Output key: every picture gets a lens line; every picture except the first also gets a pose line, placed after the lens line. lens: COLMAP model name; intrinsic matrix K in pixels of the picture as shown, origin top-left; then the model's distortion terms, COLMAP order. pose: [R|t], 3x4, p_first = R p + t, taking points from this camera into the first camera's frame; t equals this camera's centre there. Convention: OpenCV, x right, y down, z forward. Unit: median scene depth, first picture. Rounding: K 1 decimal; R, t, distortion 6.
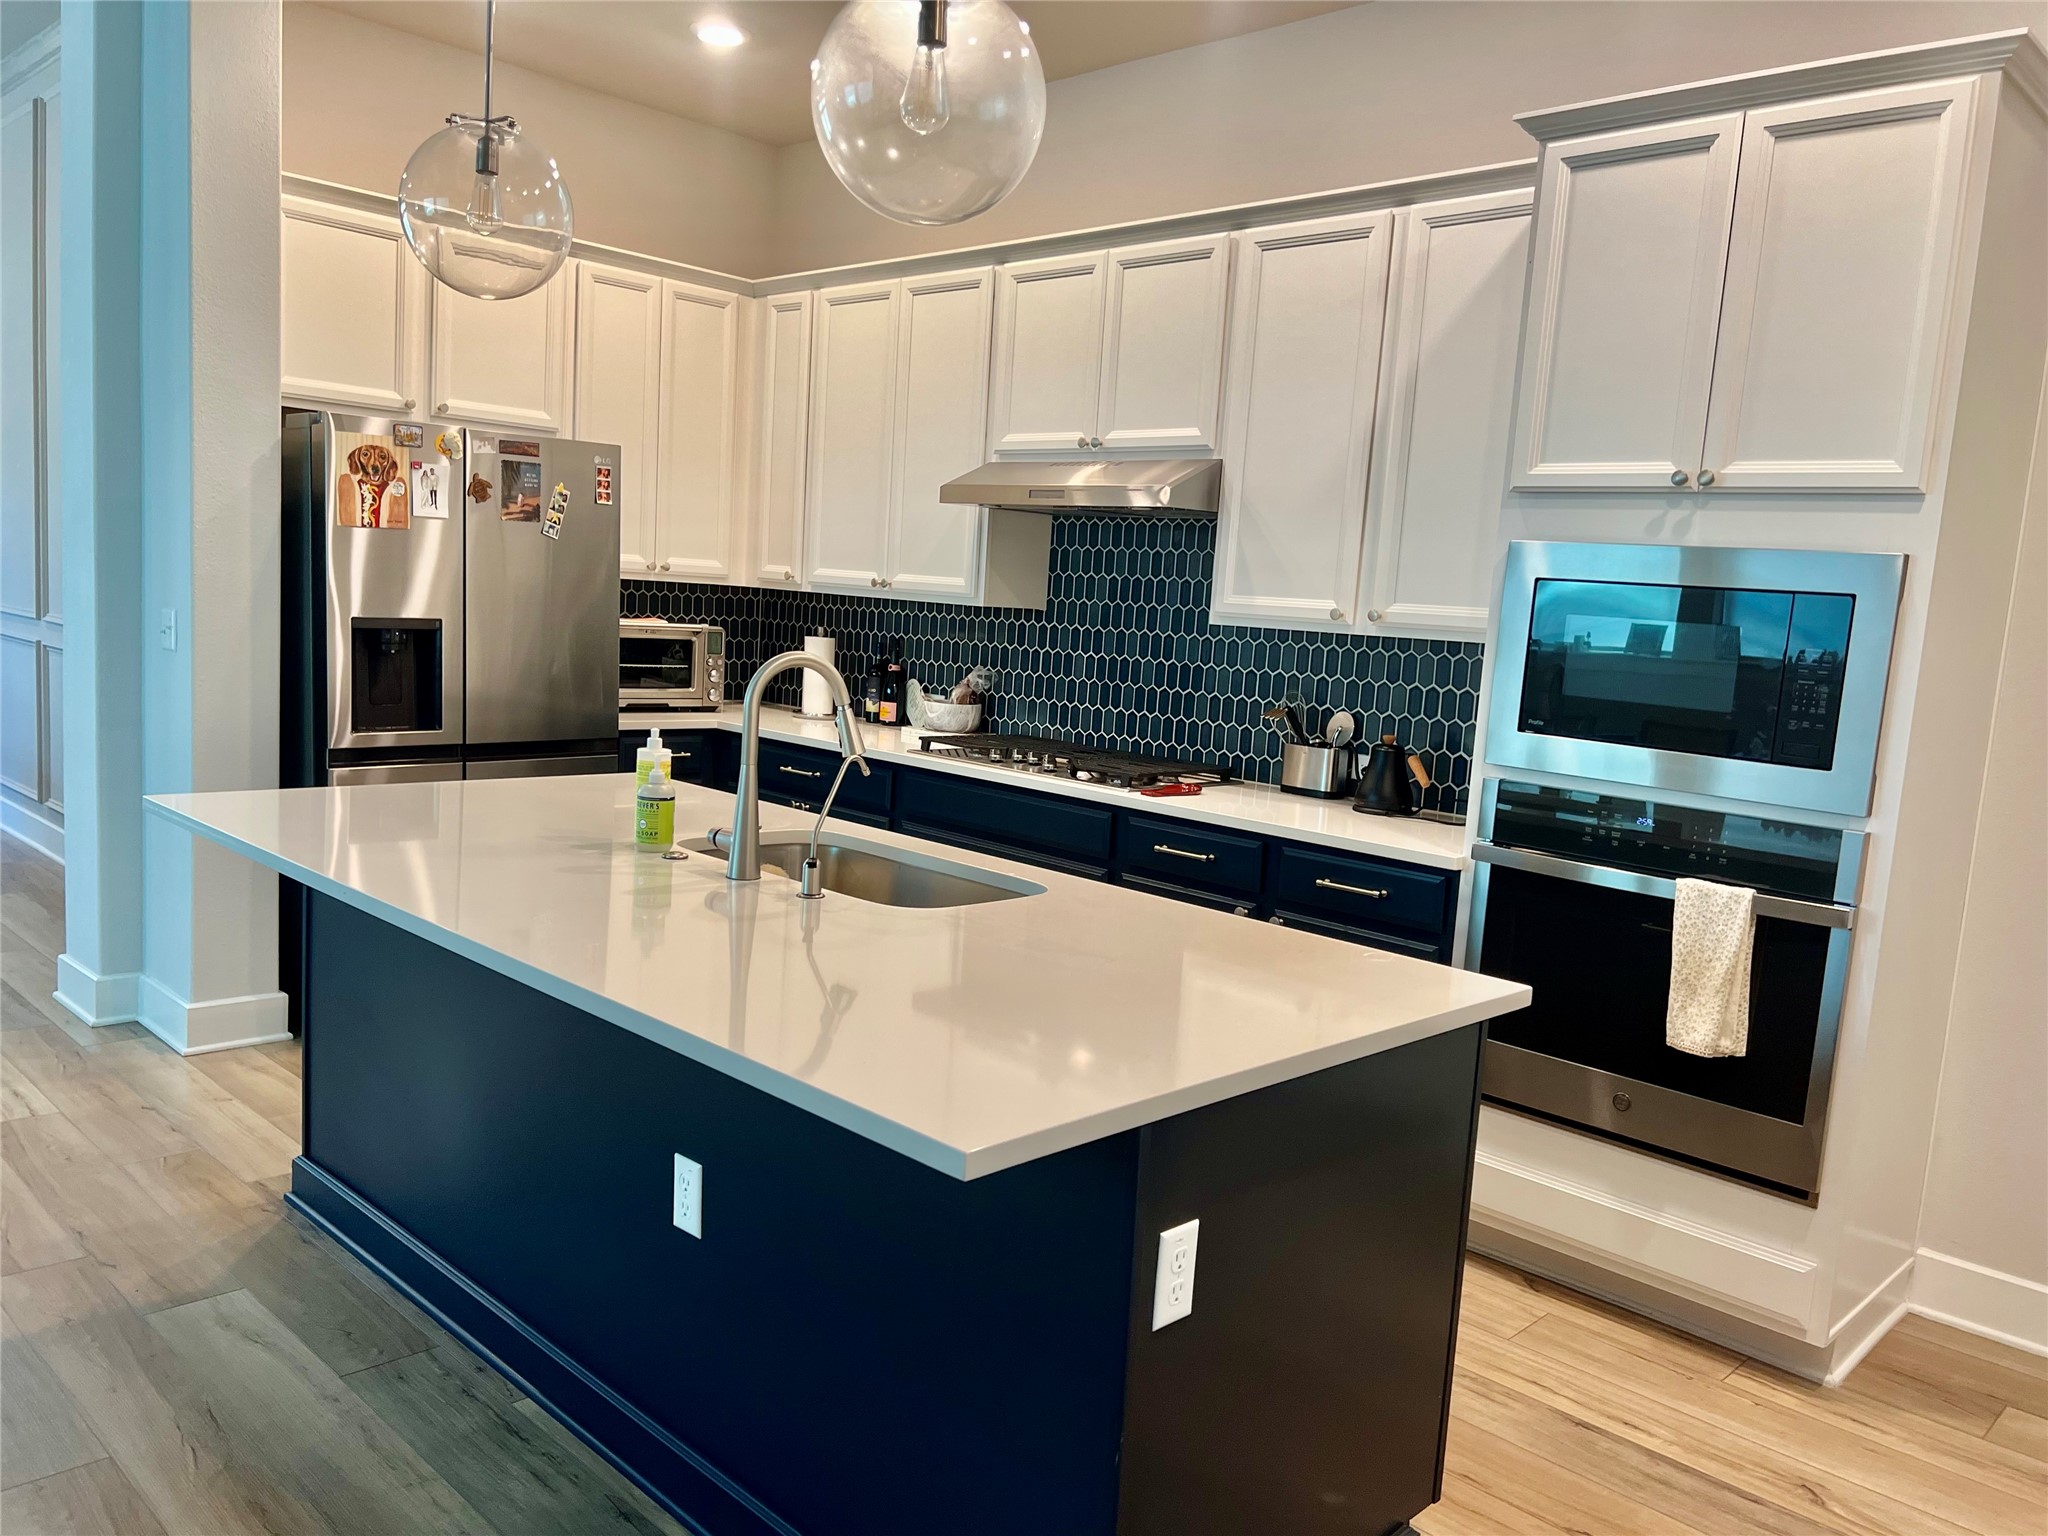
lens RADIAL K [[1544.0, 0, 1024.0], [0, 1544.0, 768.0], [0, 0, 1]] dist [0.001090, 0.000067]
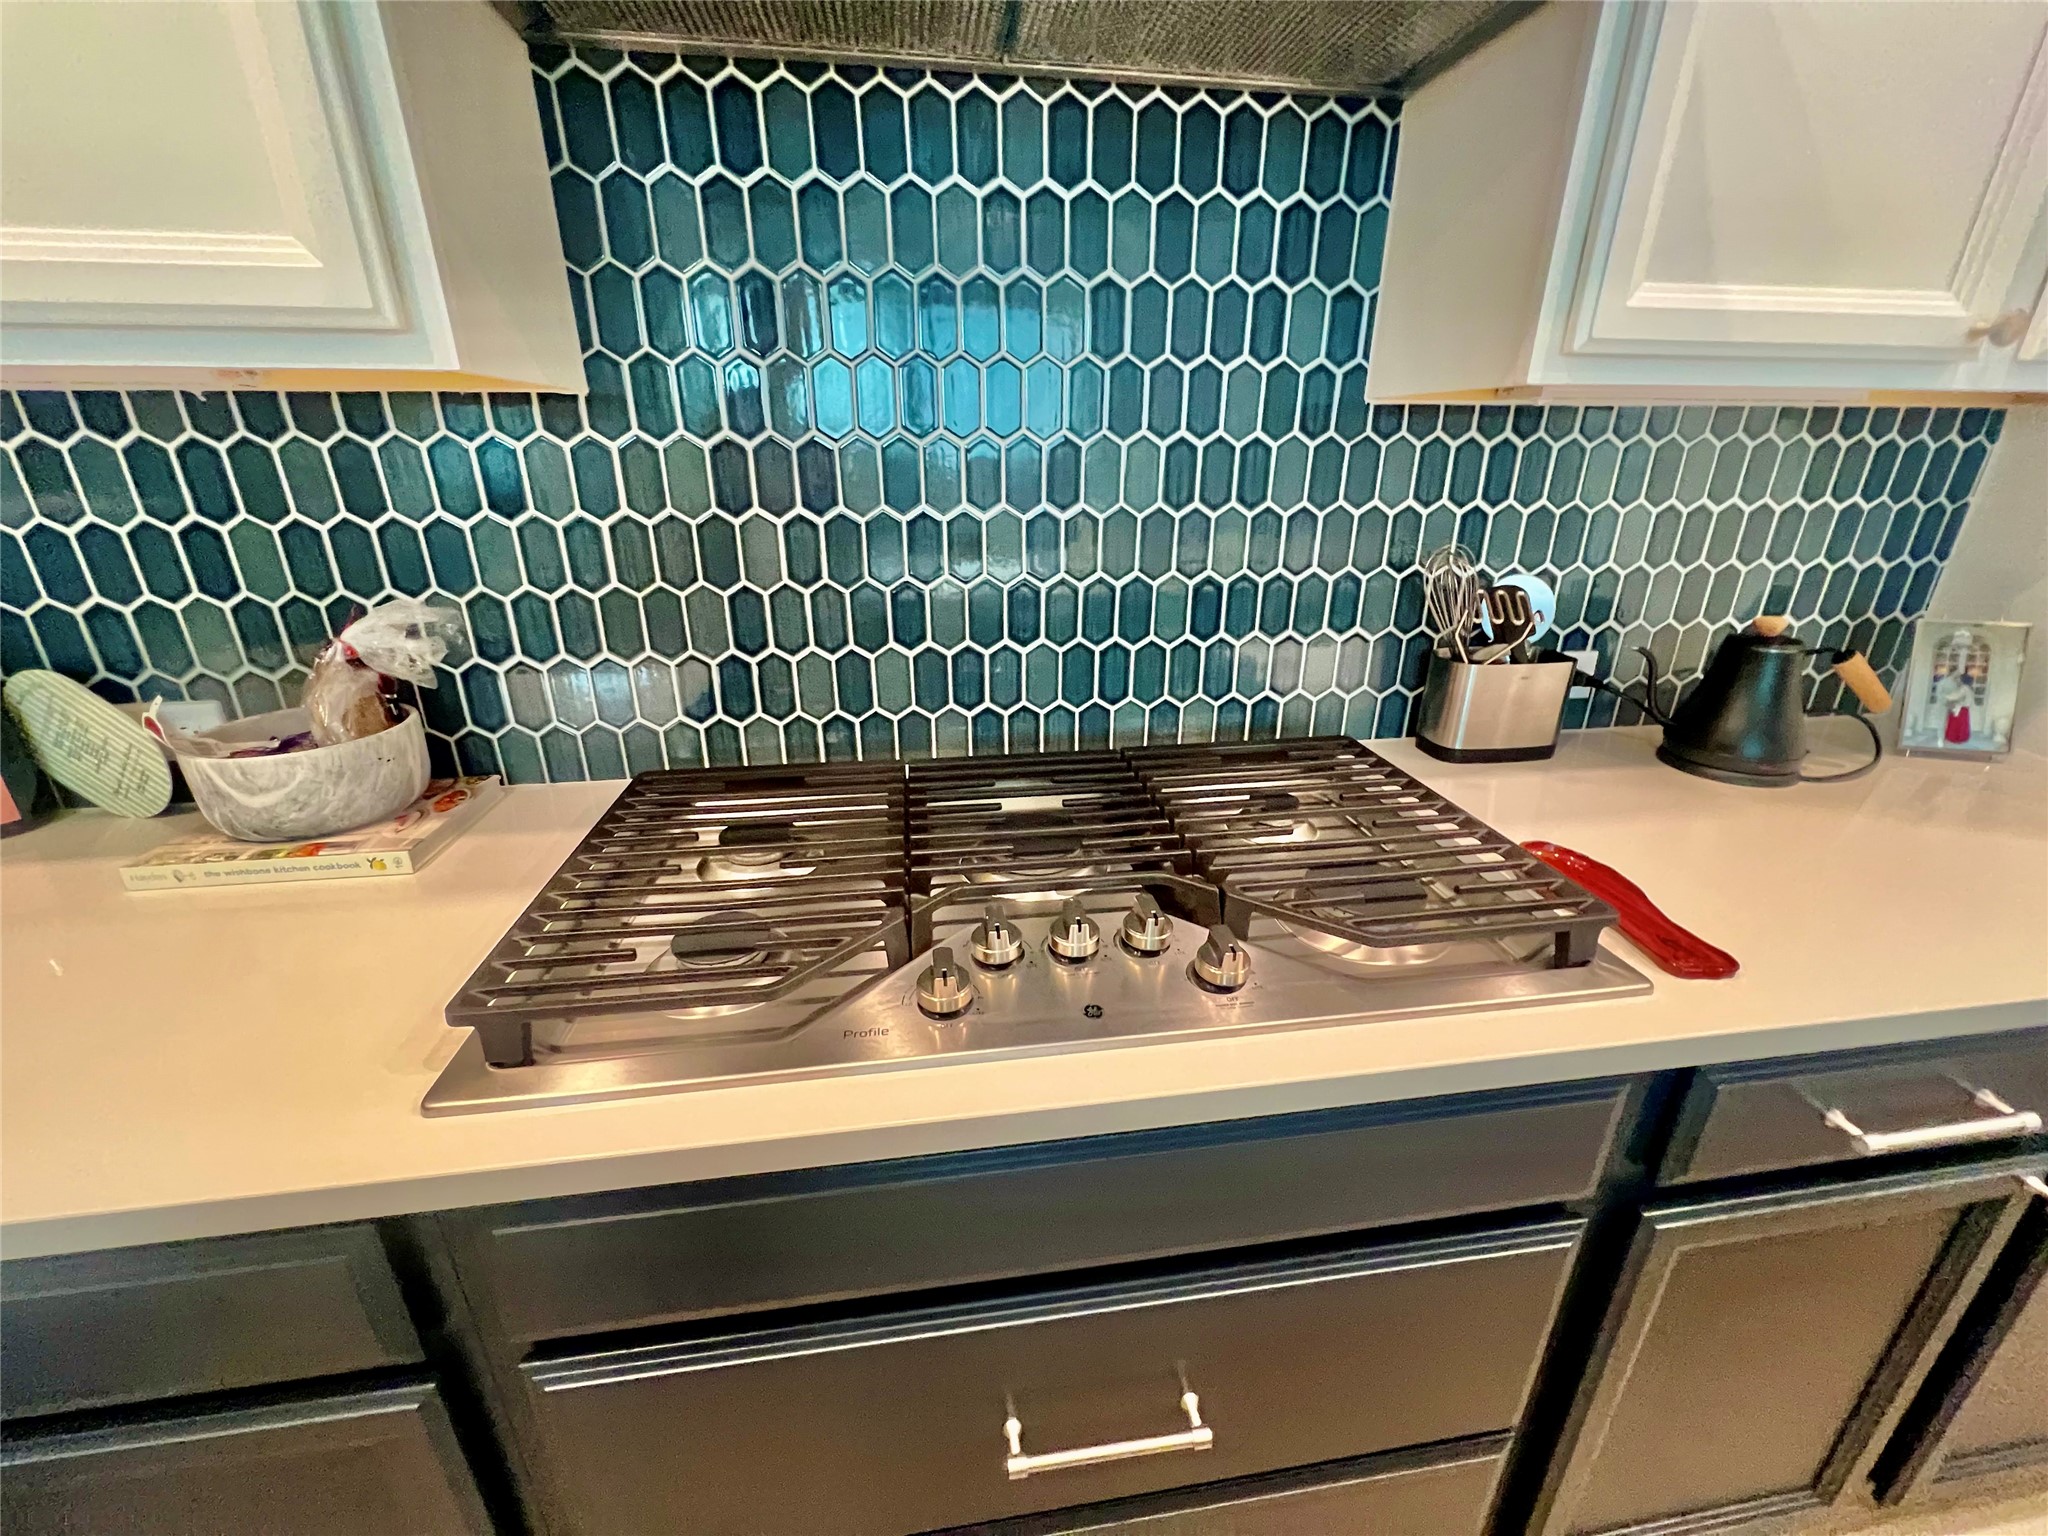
lens RADIAL K [[820.5, 0, 1024.0], [0, 820.5, 768.0], [0, 0, 1]] dist [-0.002054, -0.000234]
pose [[0.607690, -0.340513, 0.717470, -0.080892], [0.117333, 0.931998, 0.342948, -0.076508], [-0.785459, -0.124223, 0.606319, 0.811265]]
